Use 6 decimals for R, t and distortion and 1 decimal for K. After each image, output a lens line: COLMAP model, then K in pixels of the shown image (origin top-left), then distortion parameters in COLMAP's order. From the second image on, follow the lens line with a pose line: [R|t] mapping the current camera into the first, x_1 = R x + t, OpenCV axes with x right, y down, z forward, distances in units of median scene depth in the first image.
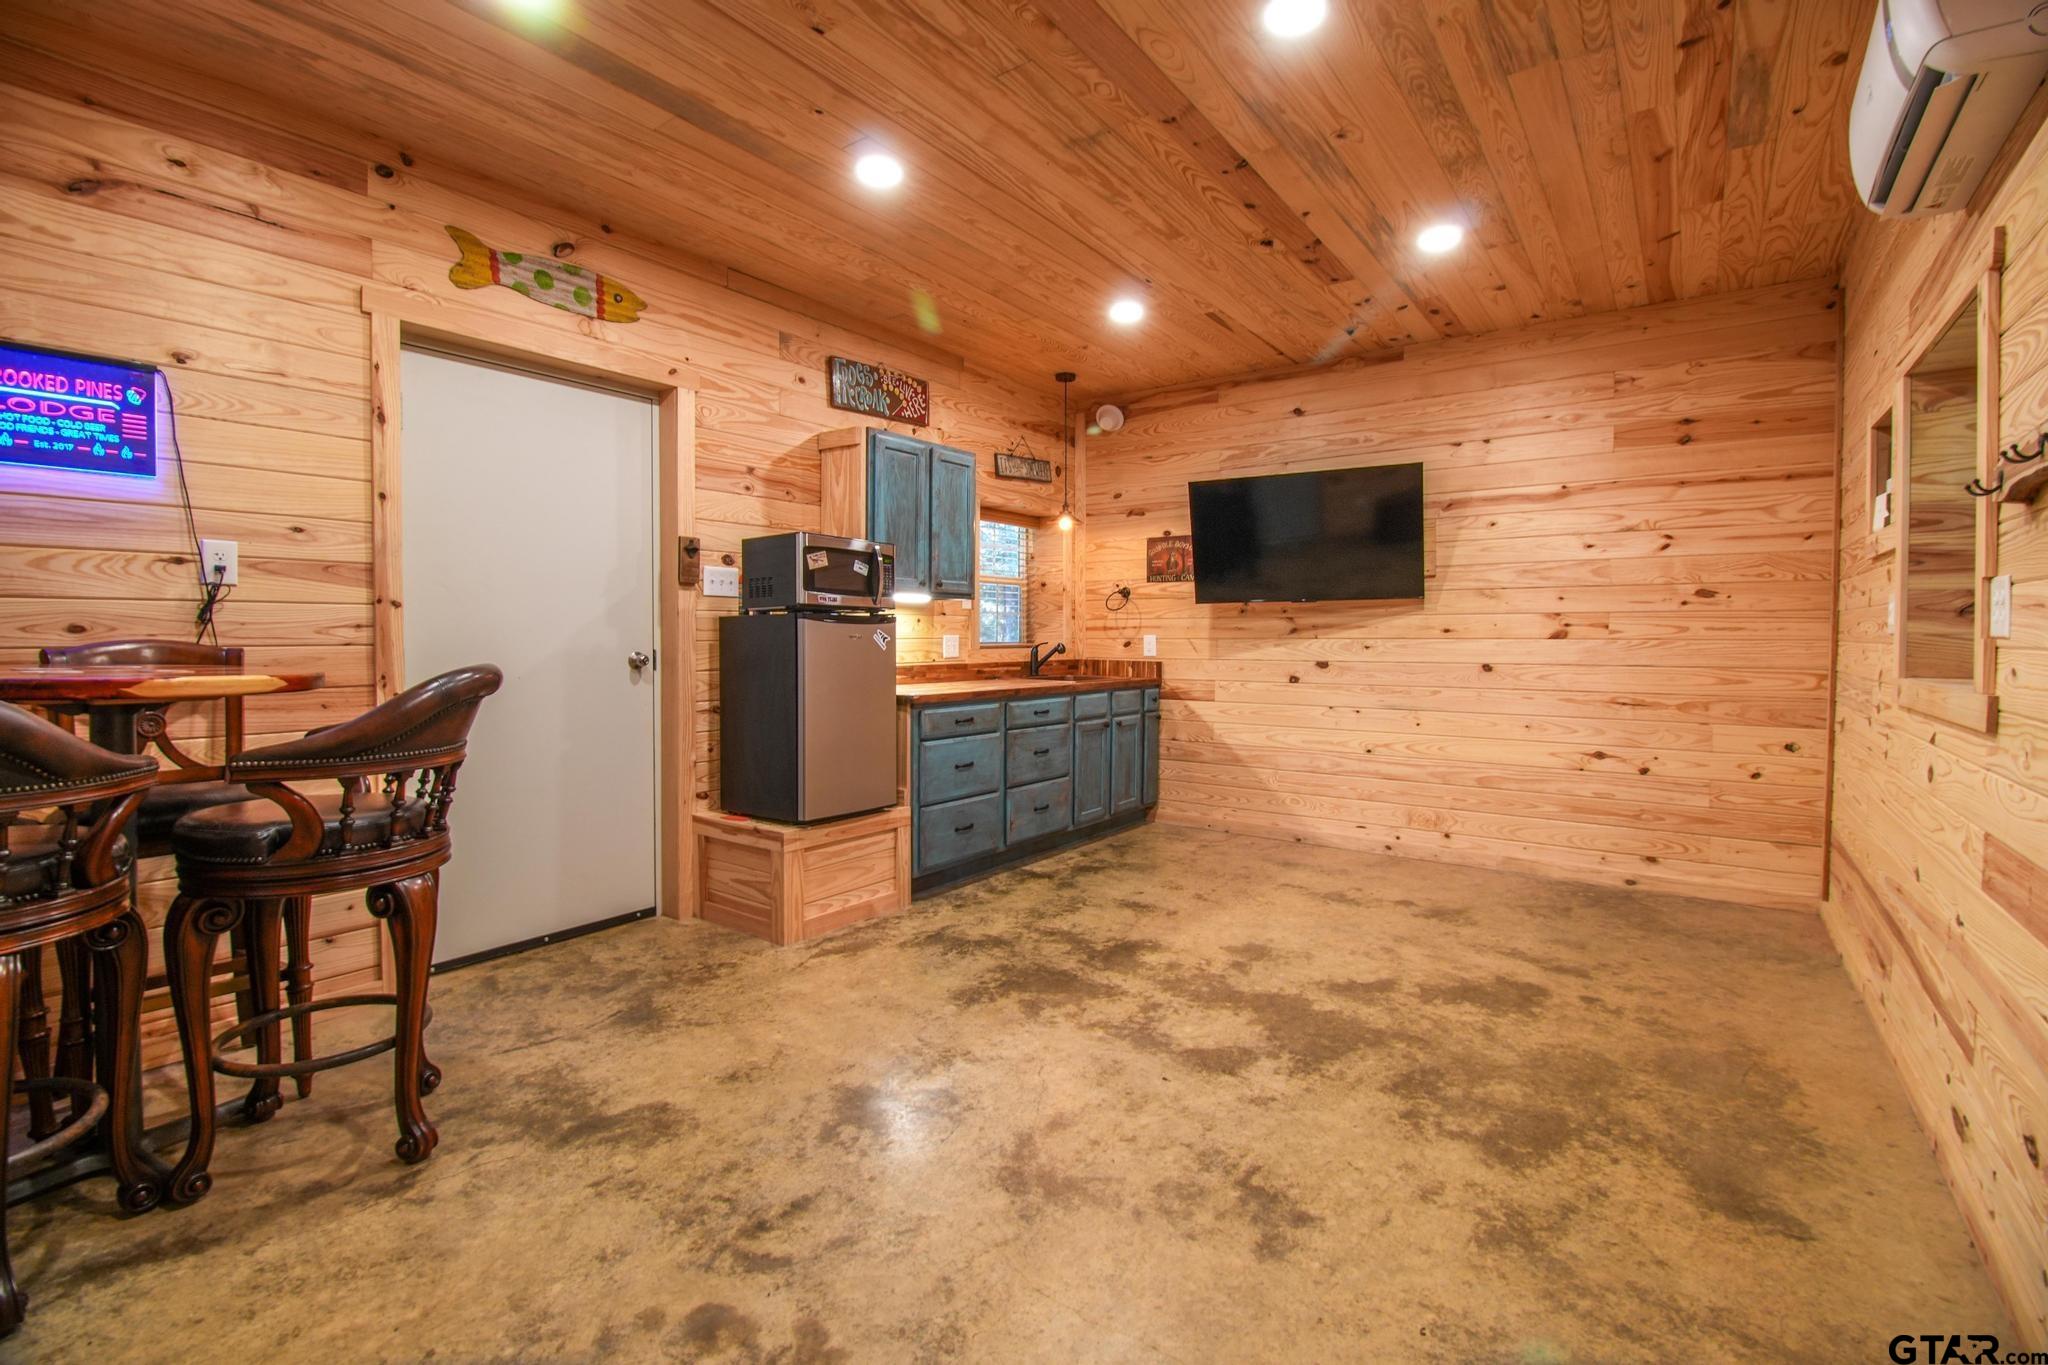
lens RADIAL K [[903.2, 0, 1029.8], [0, 903.2, 646.6], [0, 0, 1]] dist [0.002835, -0.016089]
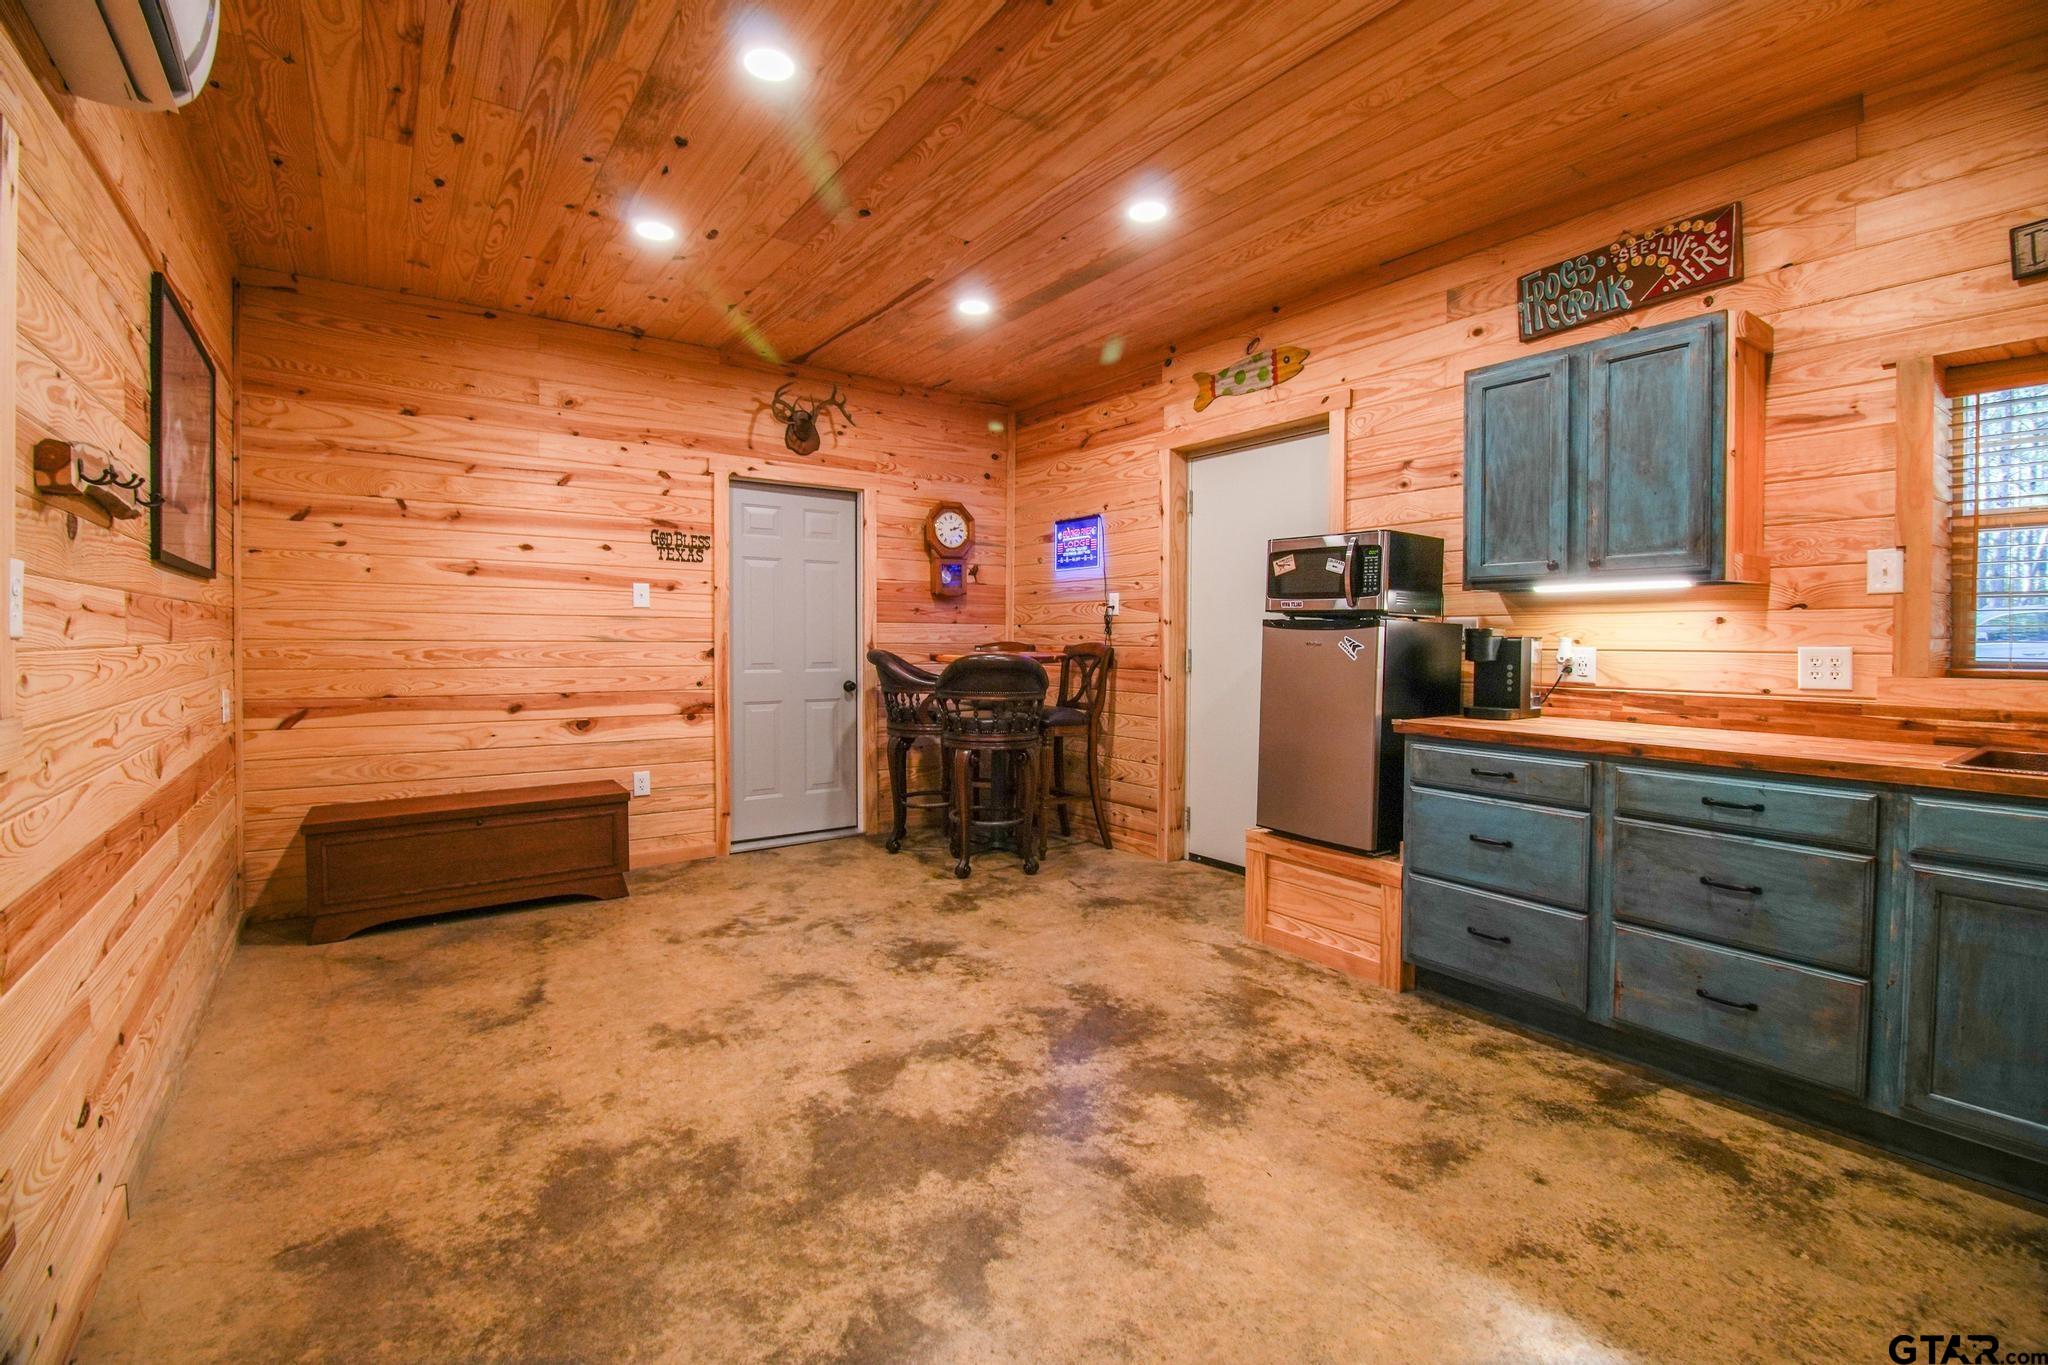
lens RADIAL K [[903.2, 0, 1029.8], [0, 903.2, 646.6], [0, 0, 1]] dist [0.002835, -0.016089]
pose [[-0.309762, 0.005686, -0.950797, 0.904290], [-0.019554, 0.999733, 0.012349, -0.016656], [0.950613, 0.022417, -0.309568, 1.210623]]
